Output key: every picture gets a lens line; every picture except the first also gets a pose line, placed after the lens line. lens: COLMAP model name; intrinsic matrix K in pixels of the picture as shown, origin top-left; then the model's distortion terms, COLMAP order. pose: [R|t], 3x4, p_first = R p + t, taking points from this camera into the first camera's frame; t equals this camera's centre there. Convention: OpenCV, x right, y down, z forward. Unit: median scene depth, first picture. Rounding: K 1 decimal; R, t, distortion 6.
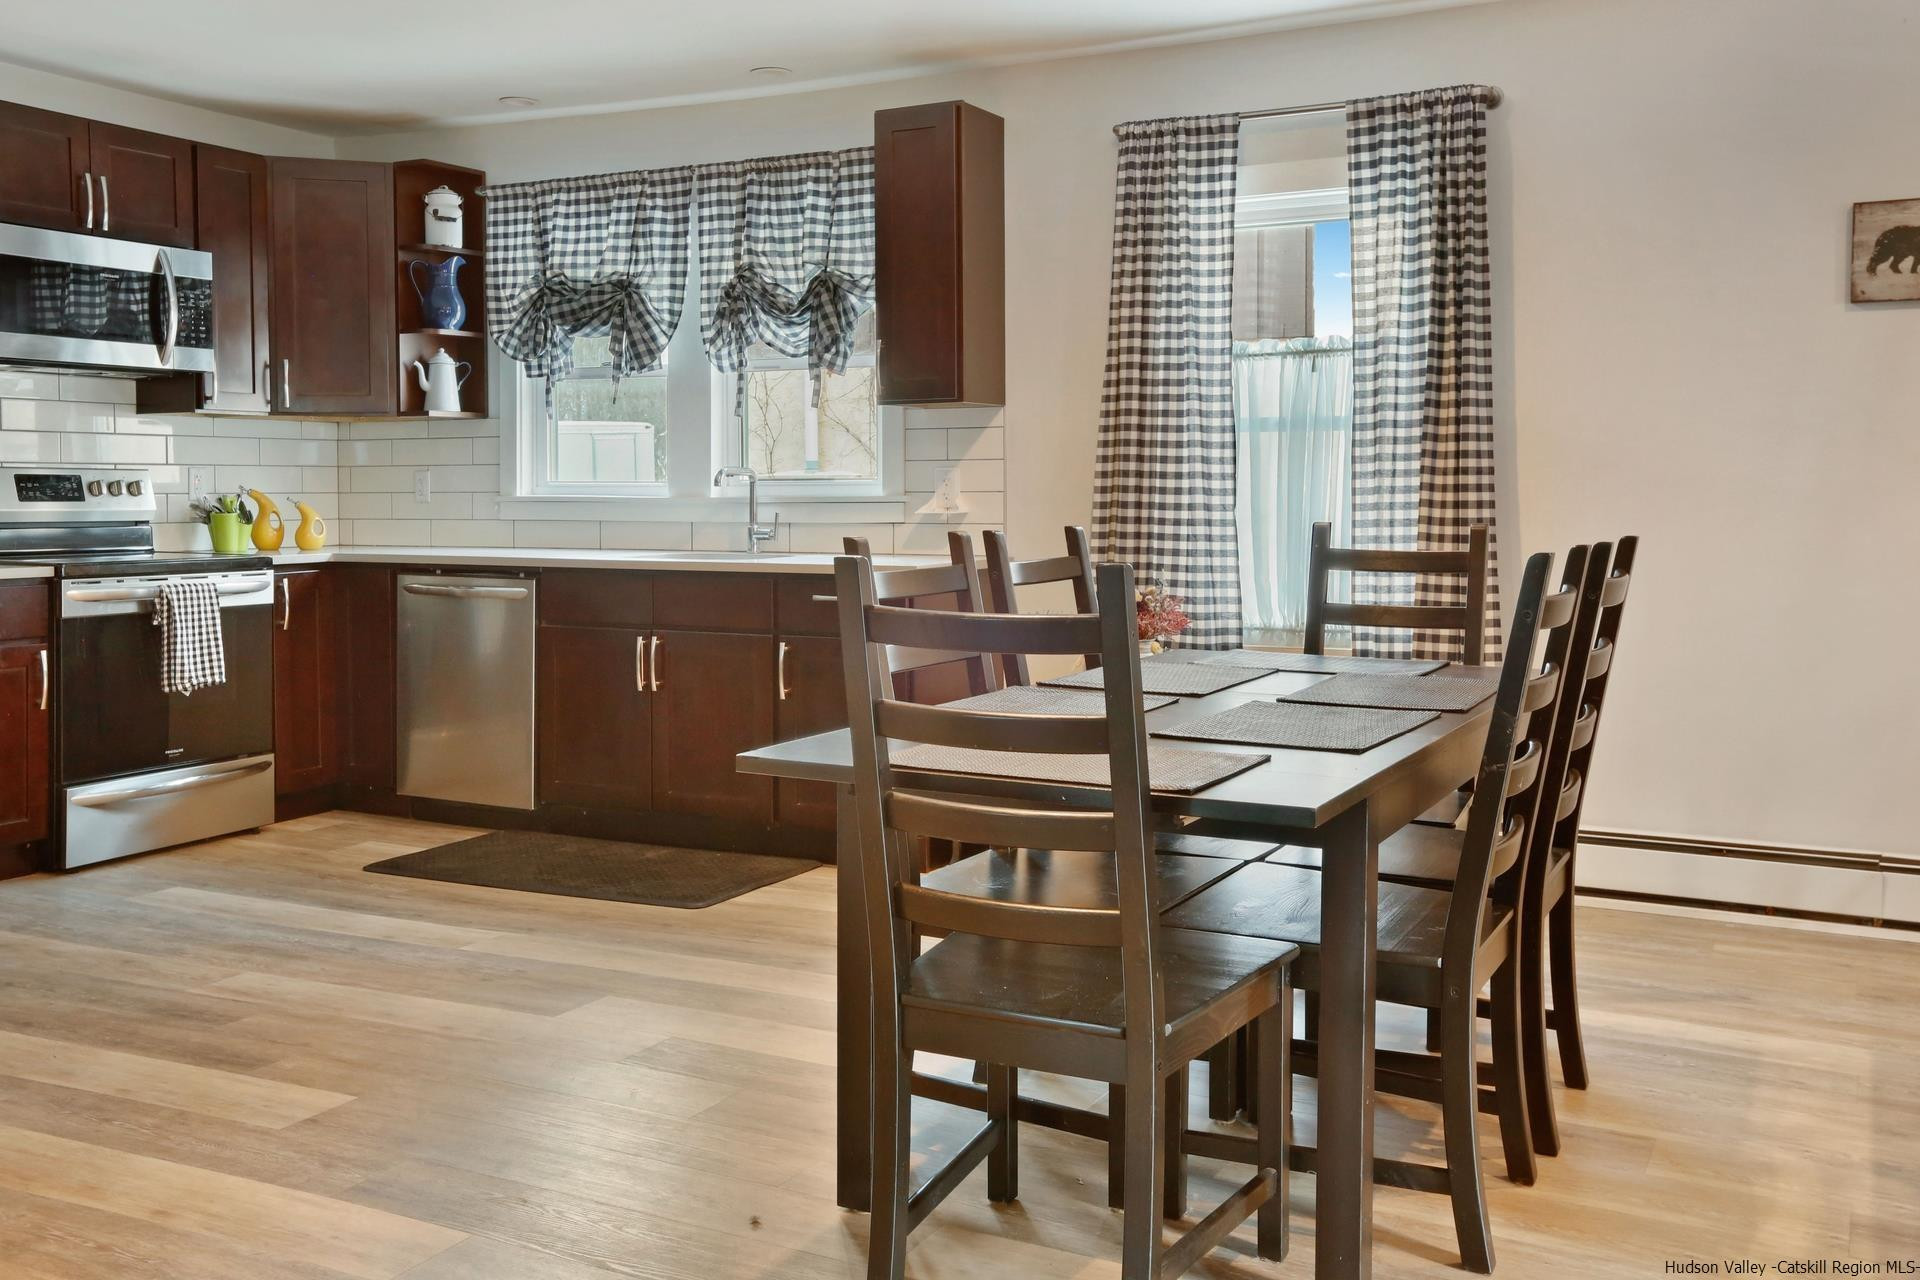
lens RADIAL K [[1768.2, 0, 962.0], [0, 1768.2, 536.3], [0, 0, 1]] dist [-0.000555, 0.103430]
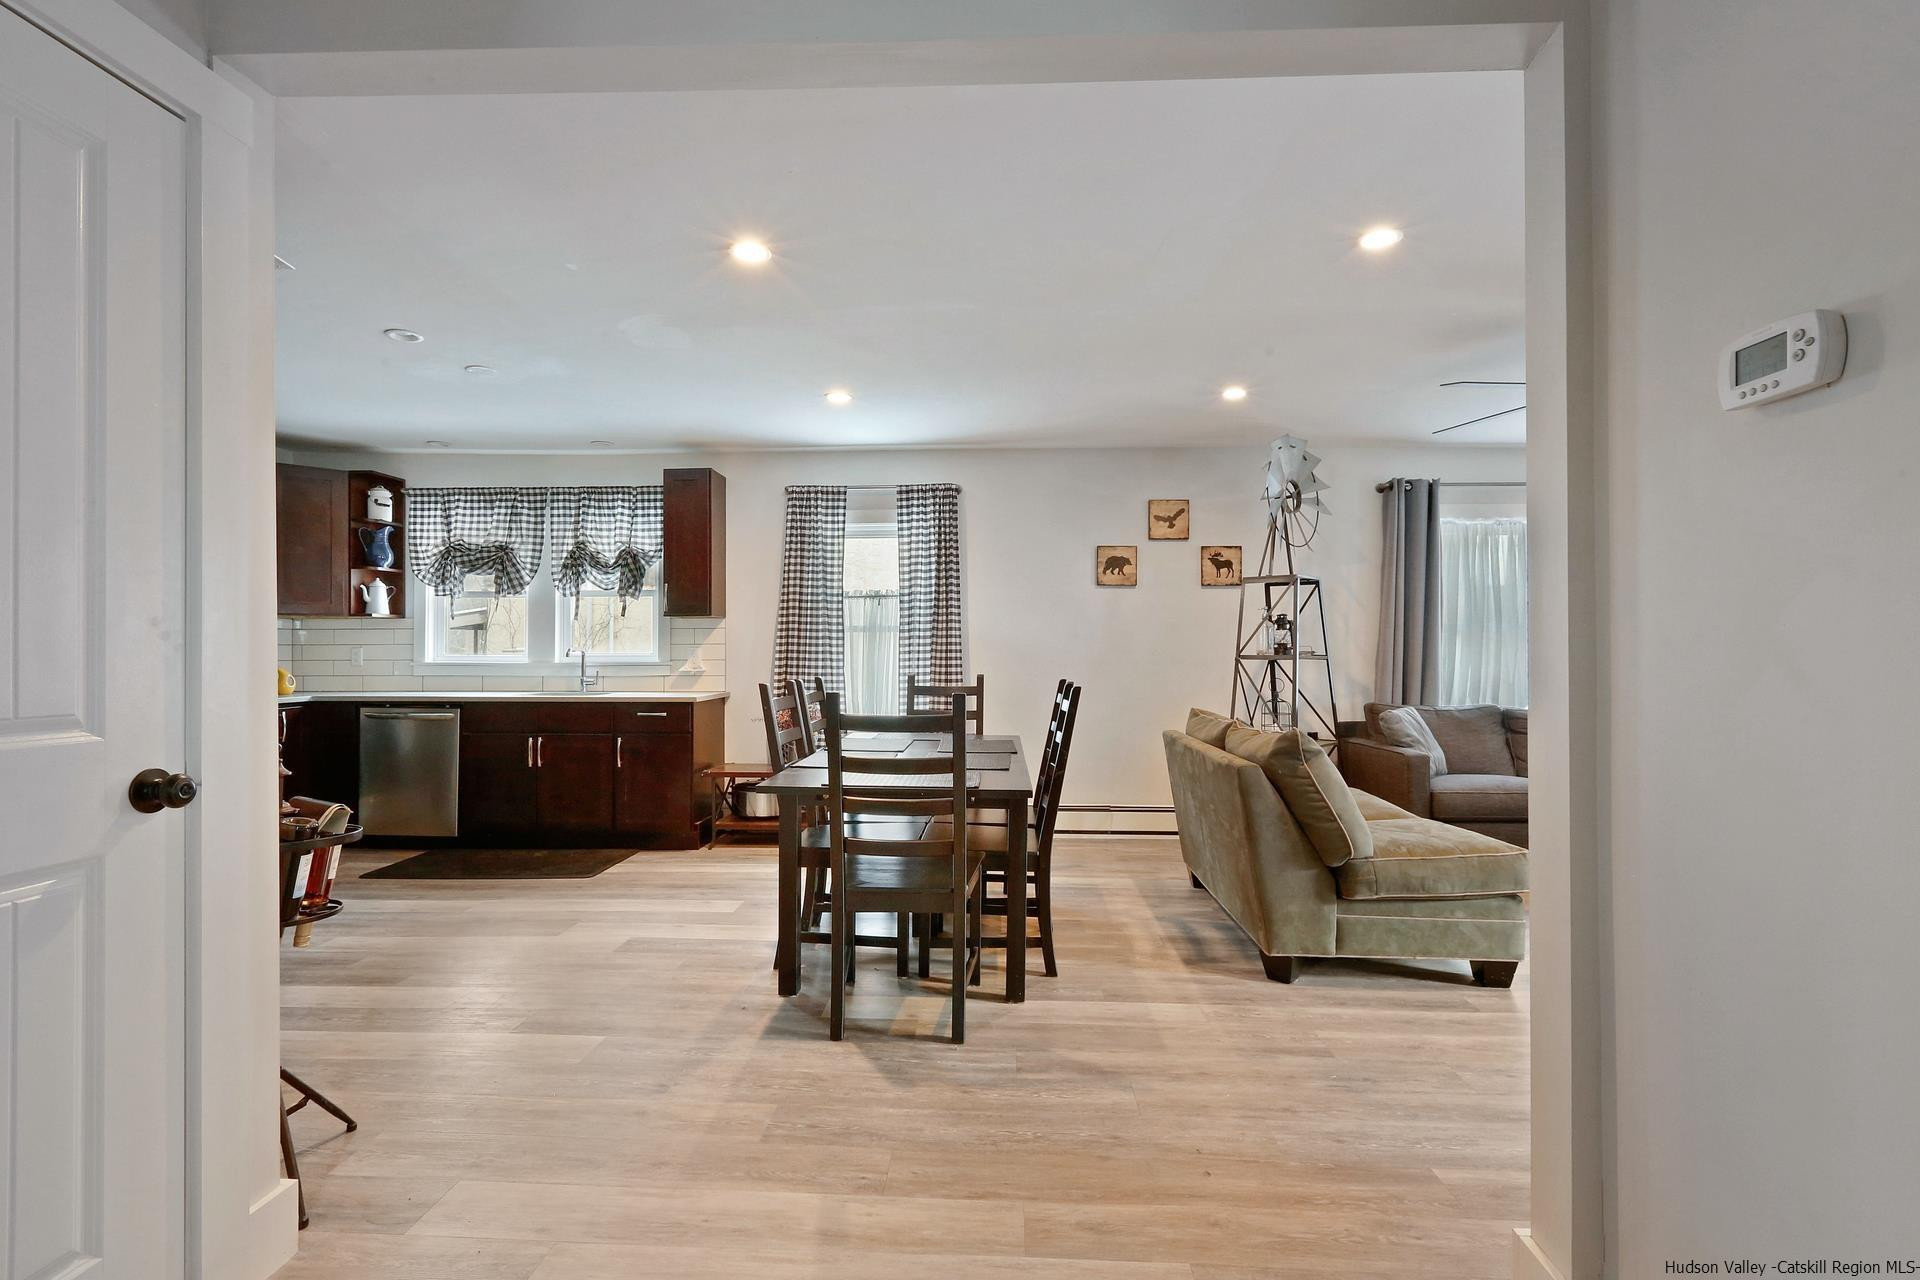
lens RADIAL K [[878.7, 0, 958.1], [0, 878.7, 655.8], [0, 0, 1]] dist [0.002170, 0.000774]
pose [[0.910257, 0.000970, 0.414043, -0.144831], [0.010140, 0.999645, -0.024635, -0.002163], [-0.413919, 0.026622, 0.909924, -0.030875]]
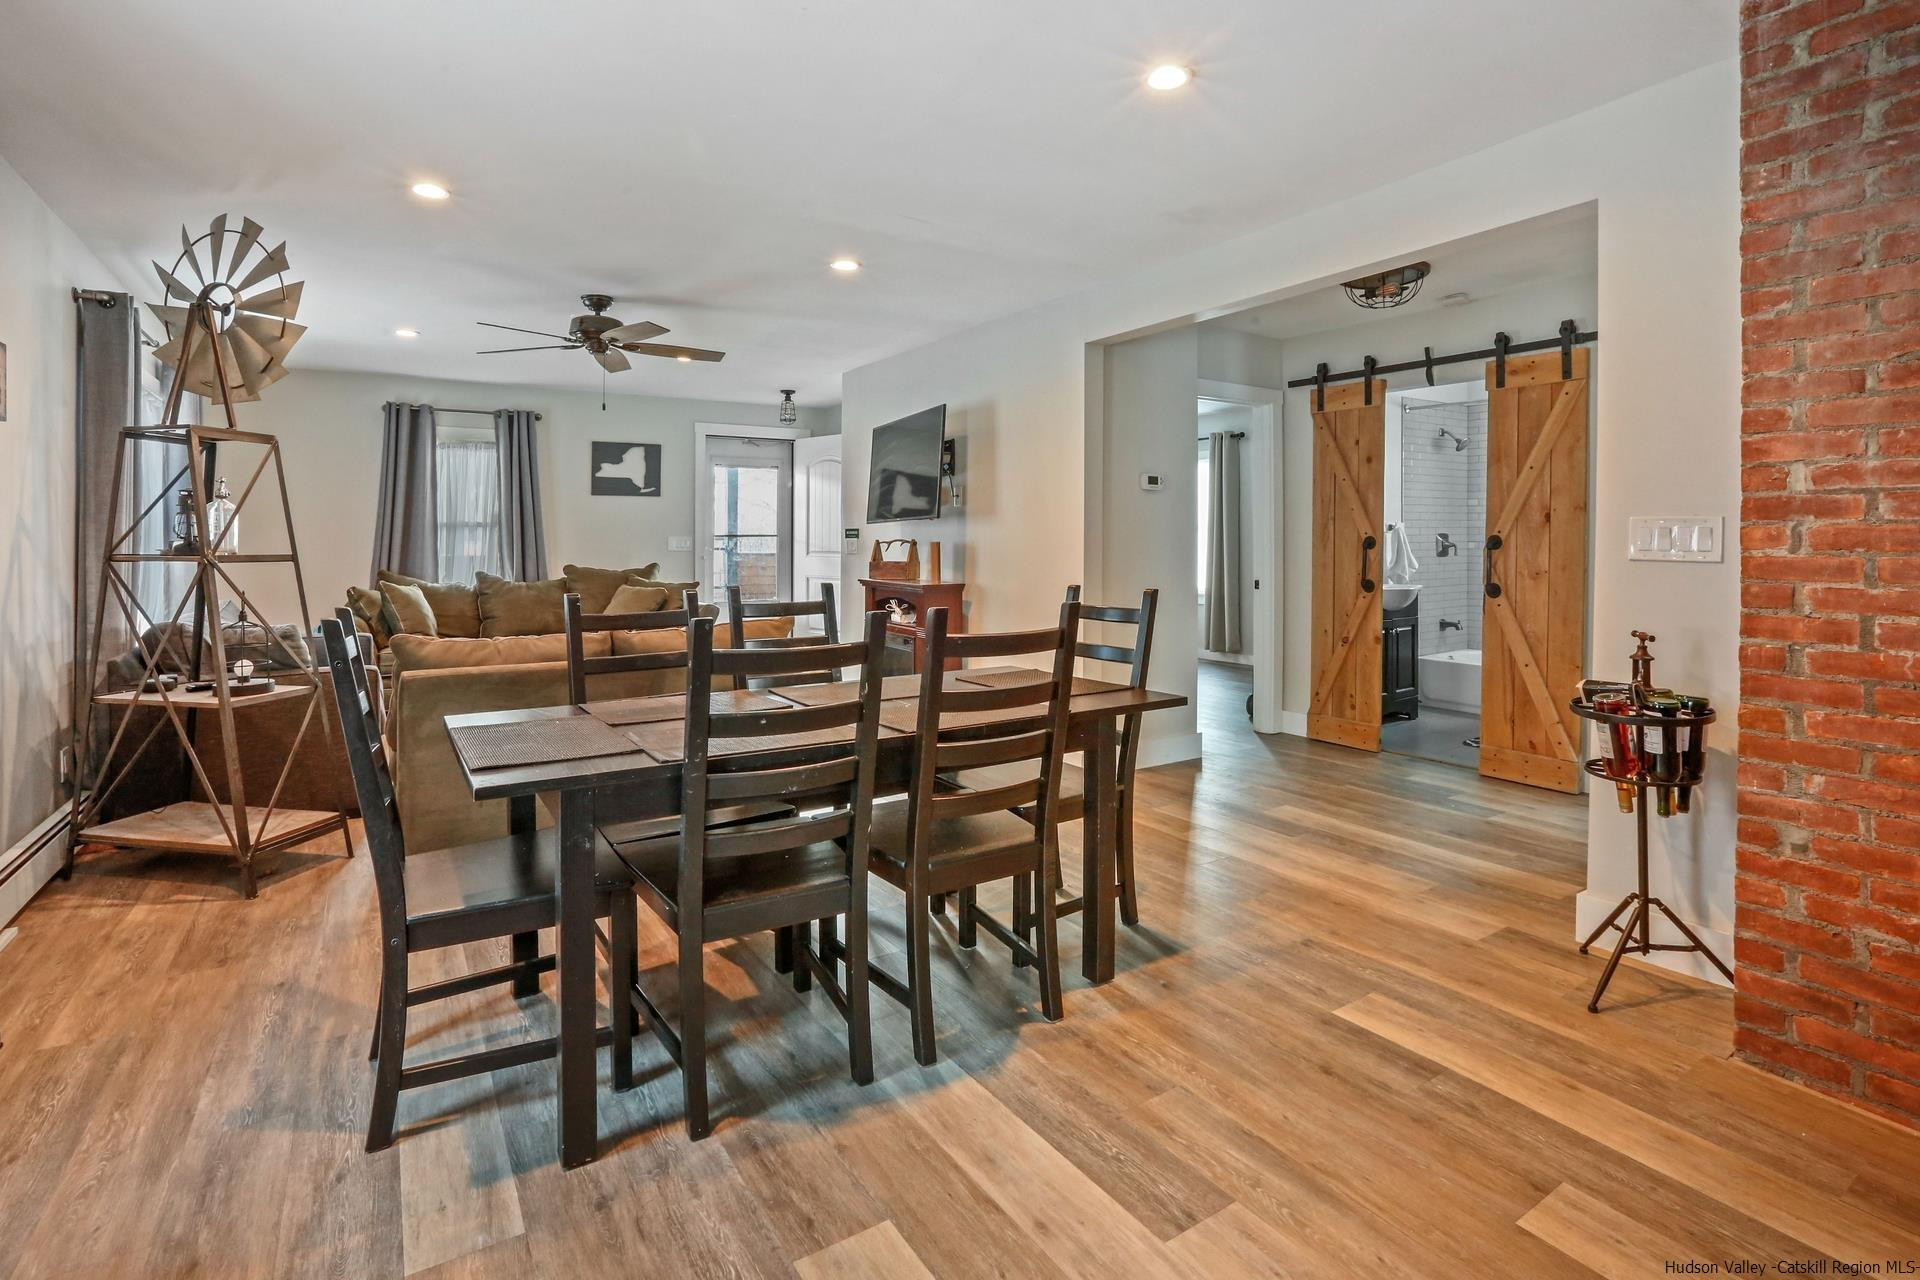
lens RADIAL K [[919.8, 0, 953.1], [0, 919.8, 541.1], [0, 0, 1]] dist [-0.045707, 0.014819]
pose [[-0.863644, 0.001100, 0.504100, -0.177388], [0.017812, 0.999440, 0.028335, -0.035410], [-0.503787, 0.033451, -0.863180, 0.849320]]
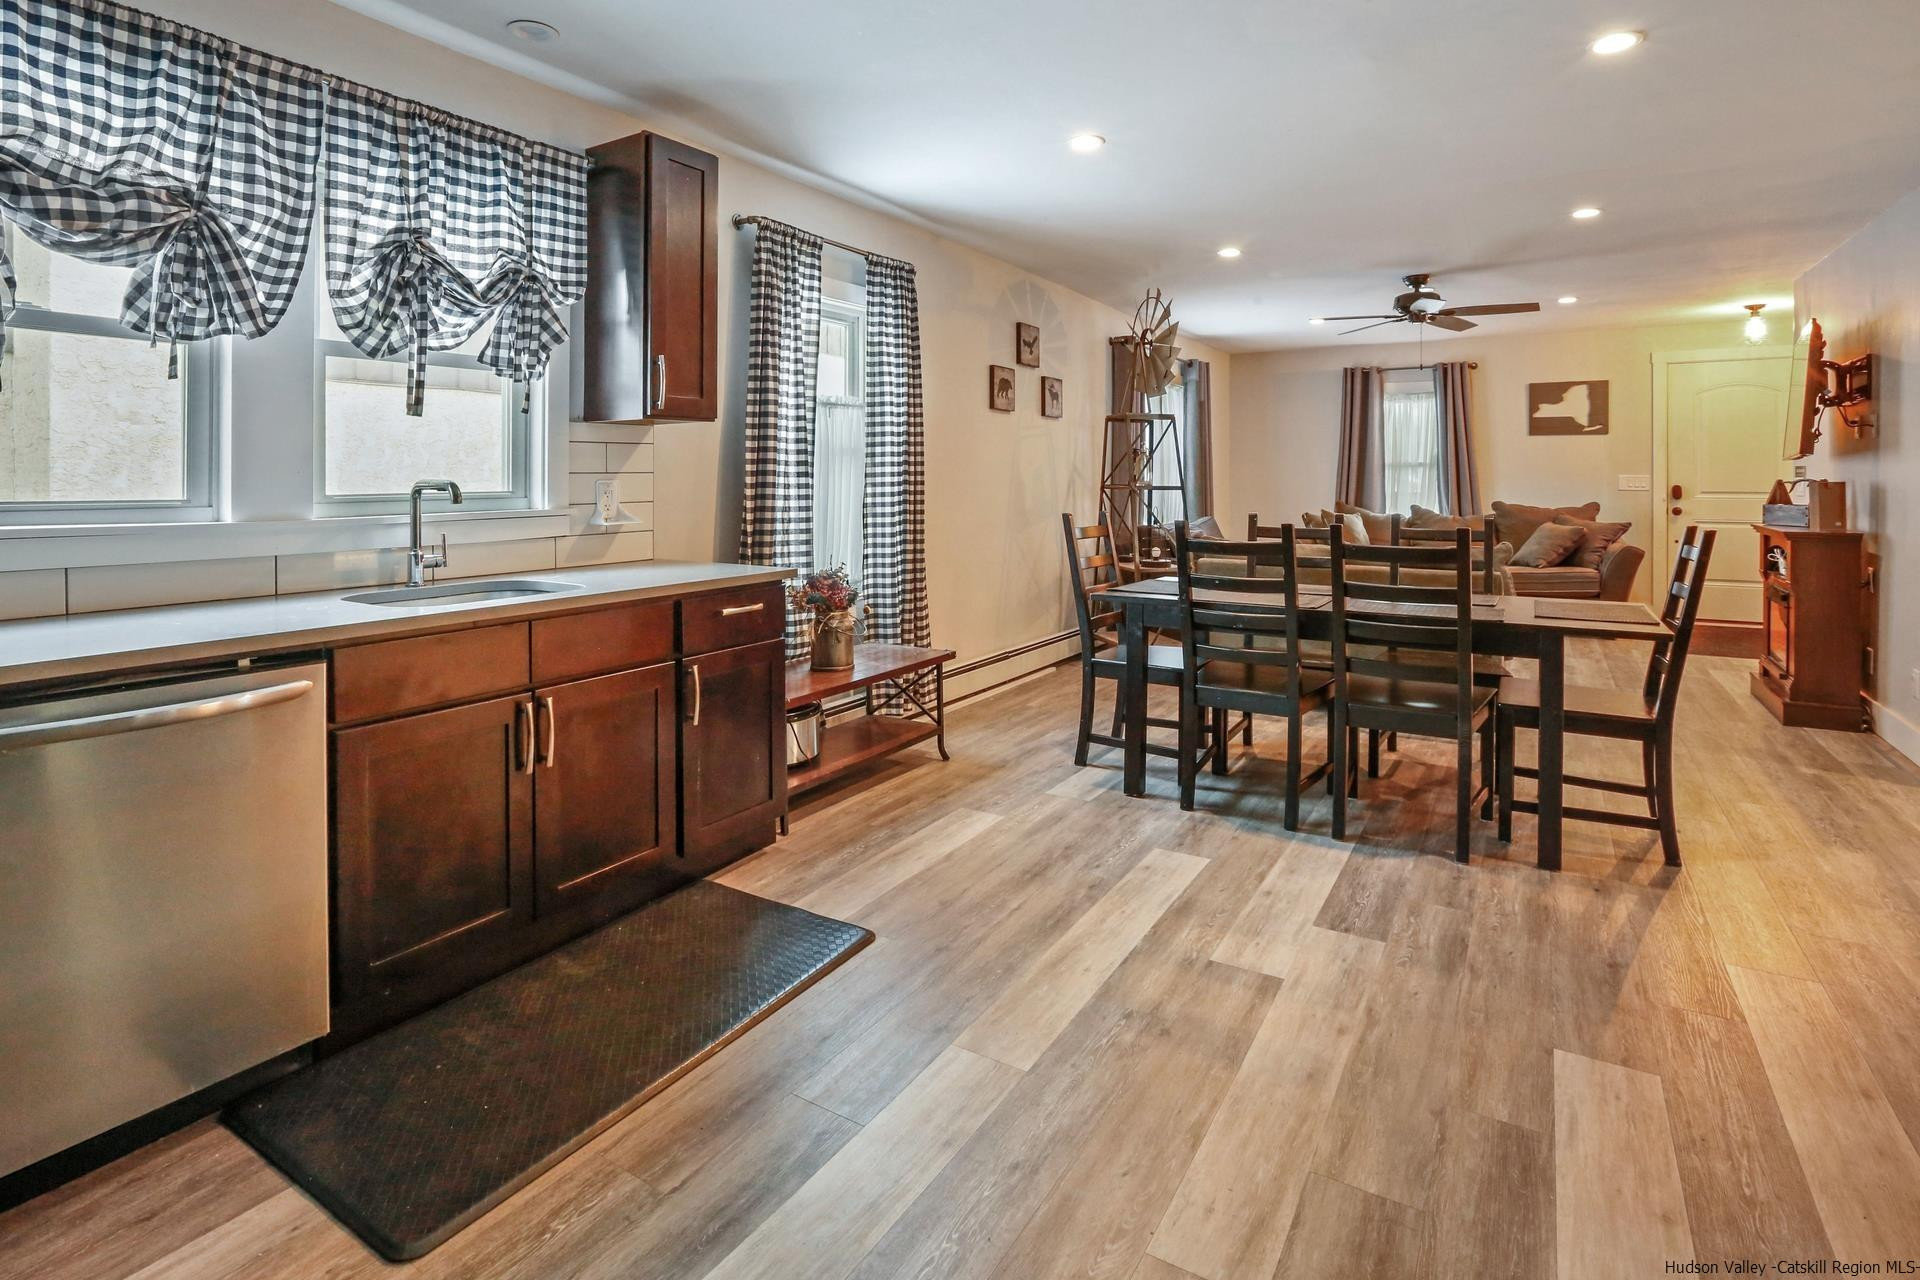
lens RADIAL K [[955.9, 0, 950.9], [0, 955.9, 469.1], [0, 0, 1]] dist [-0.023183, 0.013544]
pose [[0.081143, 0.009658, 0.996656, -0.536444], [0.029318, 0.999497, -0.012072, -0.031273], [-0.996271, 0.030200, 0.080819, 0.726678]]
